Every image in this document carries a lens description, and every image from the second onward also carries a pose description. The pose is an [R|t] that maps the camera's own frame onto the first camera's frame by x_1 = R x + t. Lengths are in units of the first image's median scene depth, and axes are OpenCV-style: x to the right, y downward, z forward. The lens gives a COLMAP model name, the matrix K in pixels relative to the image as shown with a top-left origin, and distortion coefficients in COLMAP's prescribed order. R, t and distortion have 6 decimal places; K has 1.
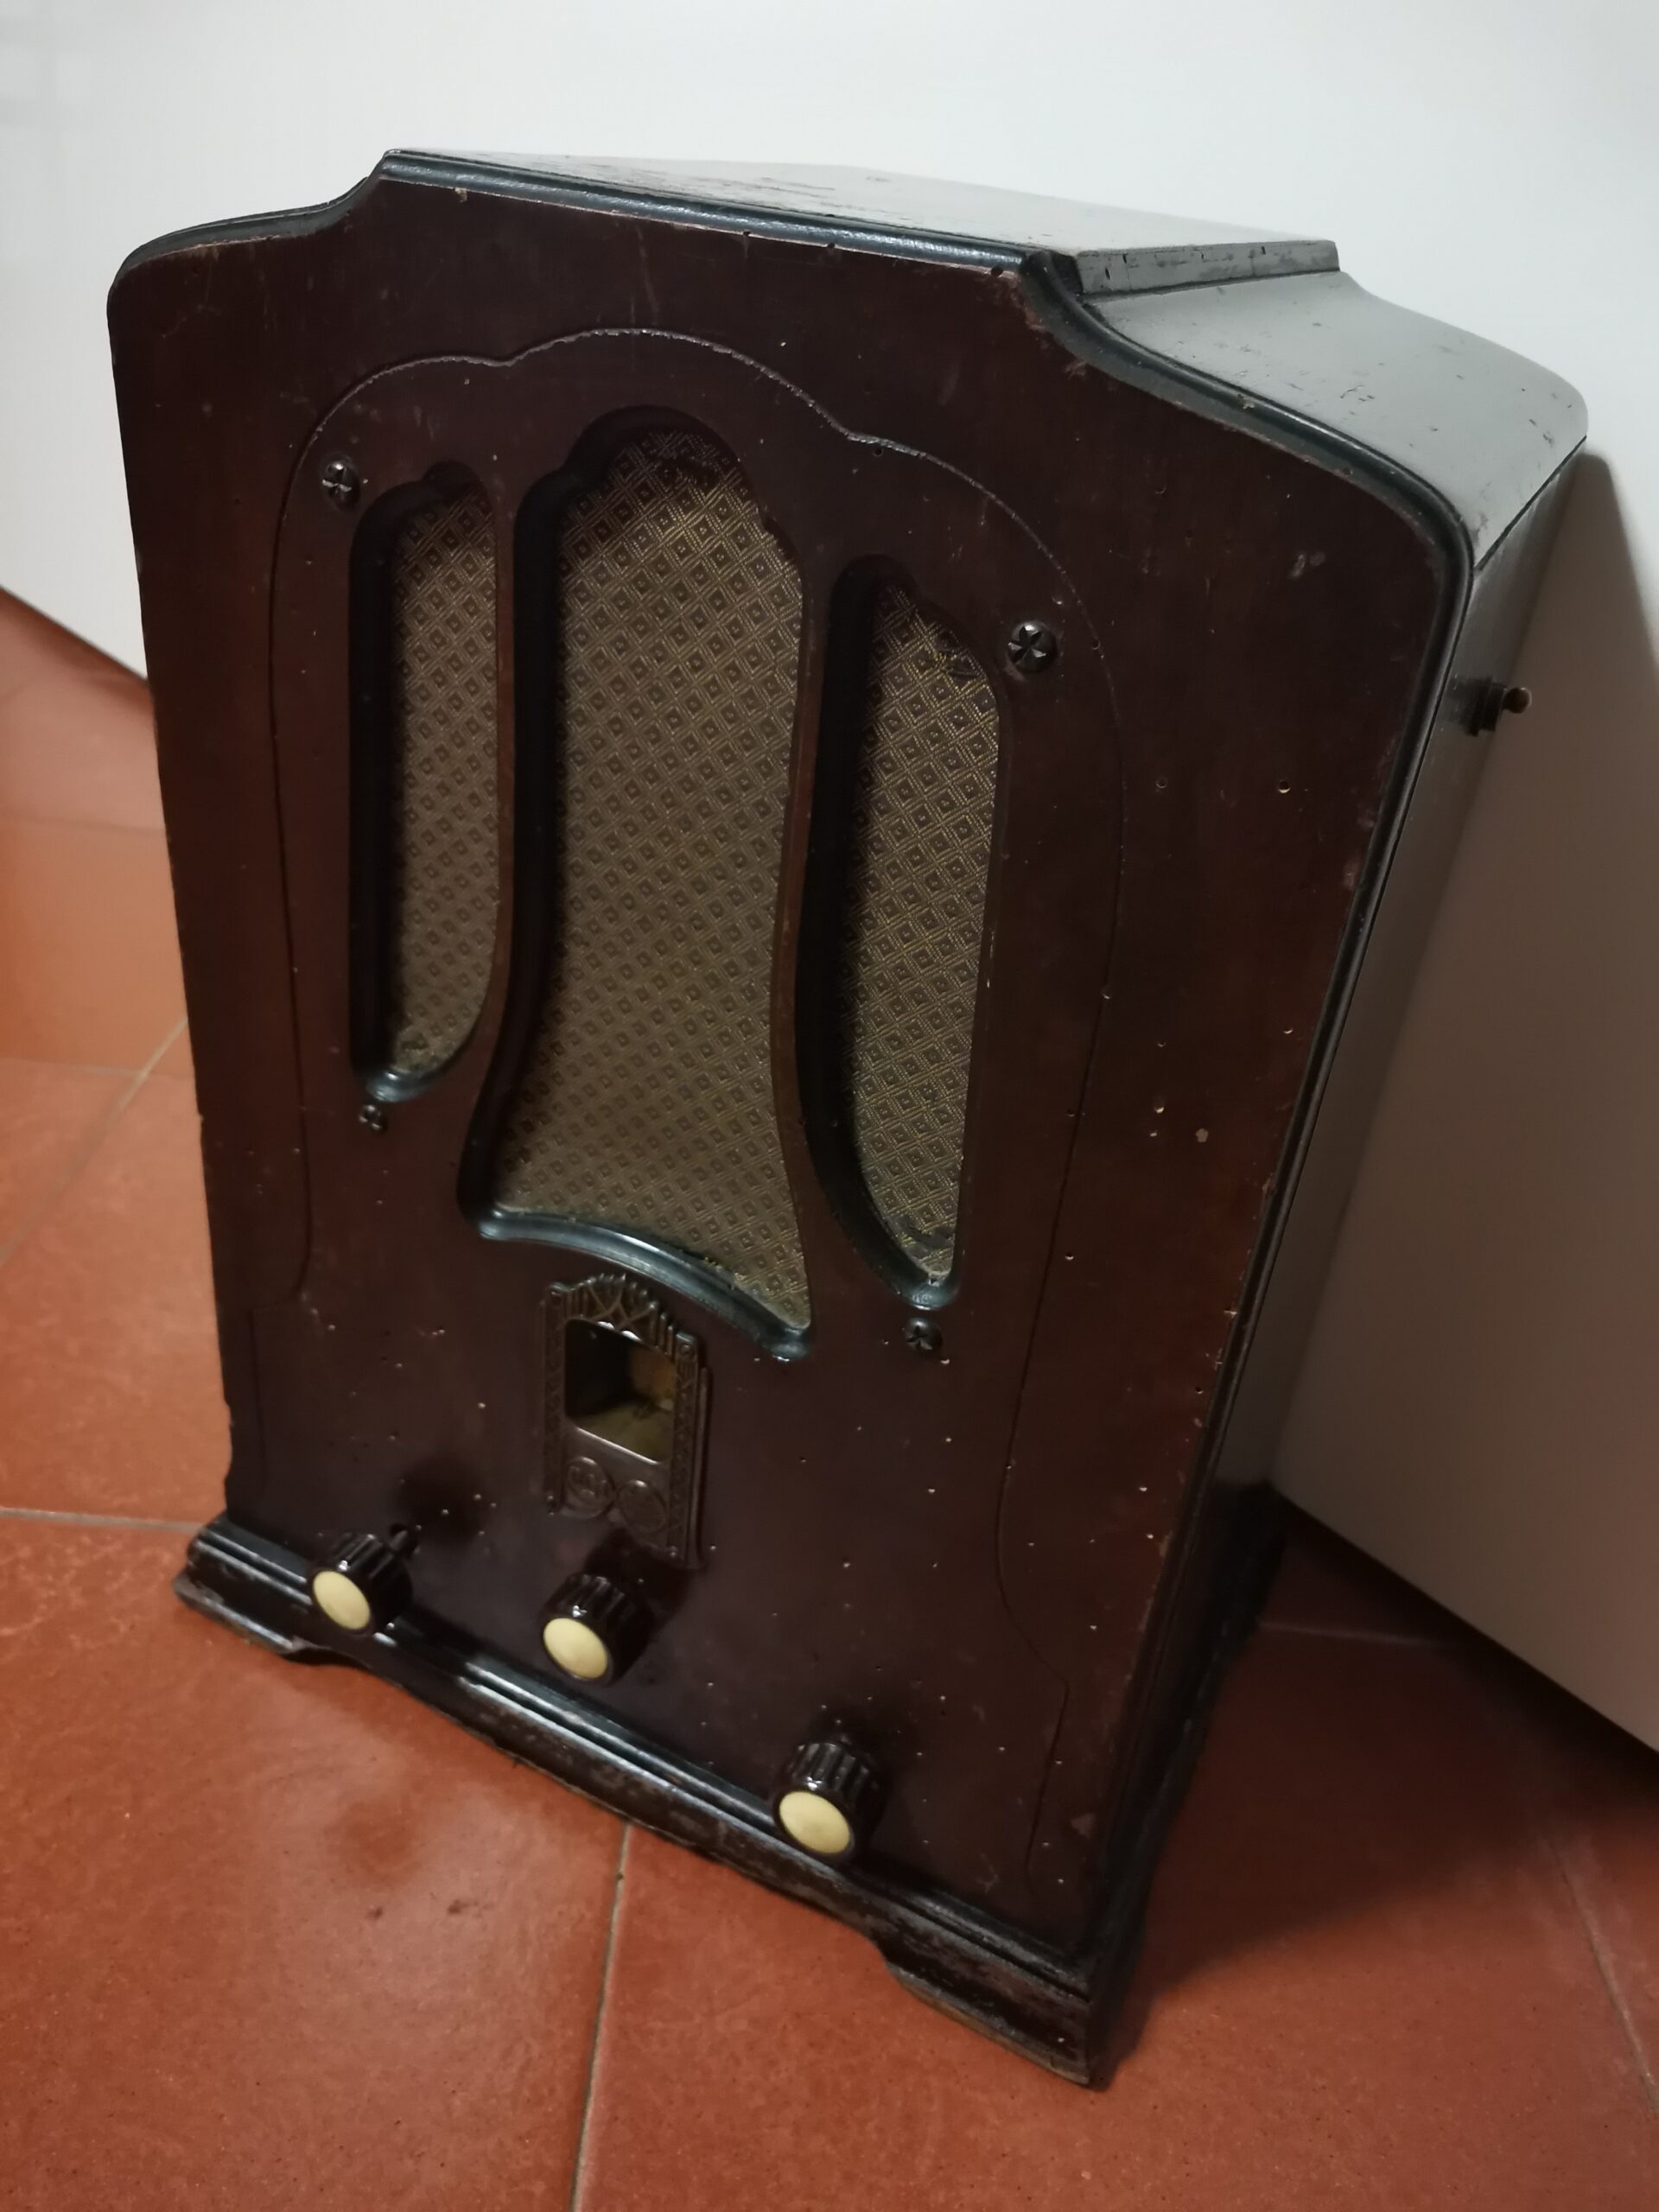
lens RADIAL K [[1729.0, 0, 870.9], [0, 1729.0, 1020.4], [0, 0, 1]] dist [0.023808, -0.050719]
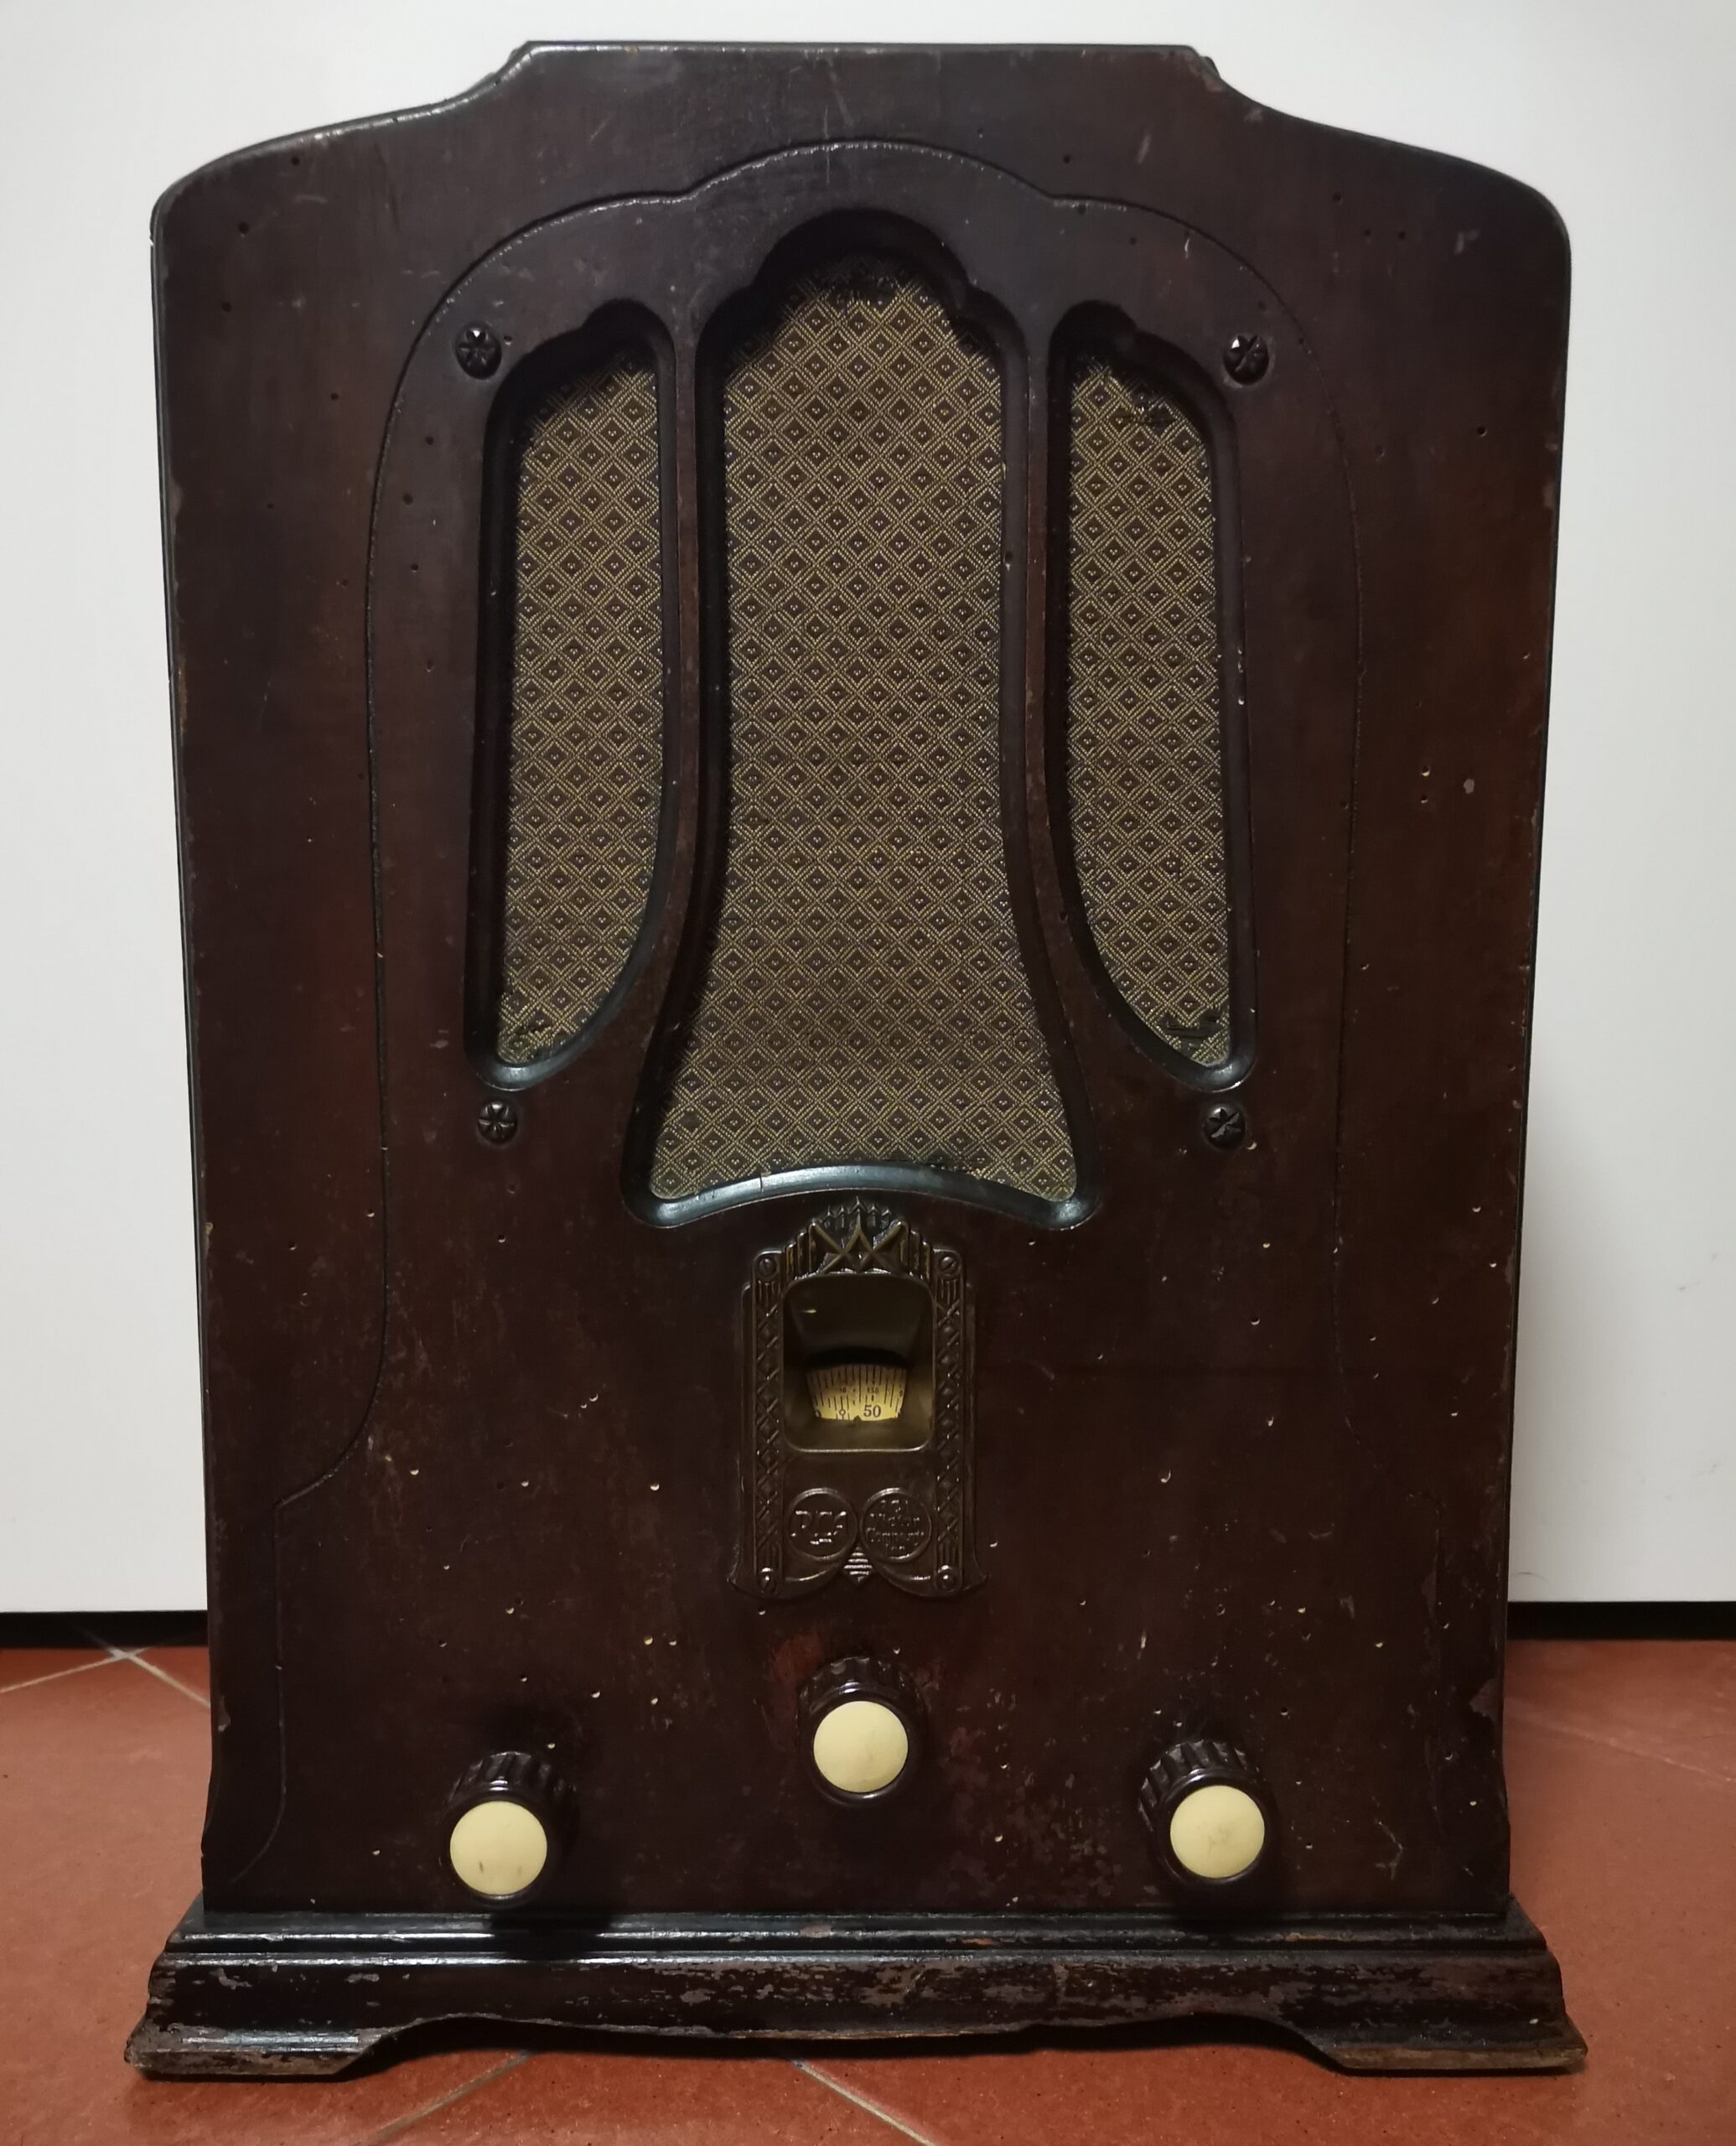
lens RADIAL K [[1815.1, 0, 871.2], [0, 1815.1, 1063.4], [0, 0, 1]] dist [0.040312, -0.056389]
pose [[0.888561, -0.138852, 0.437241, -0.599104], [0.294734, 0.903158, -0.312149, 0.423711], [-0.351555, 0.406234, 0.843435, 0.220091]]
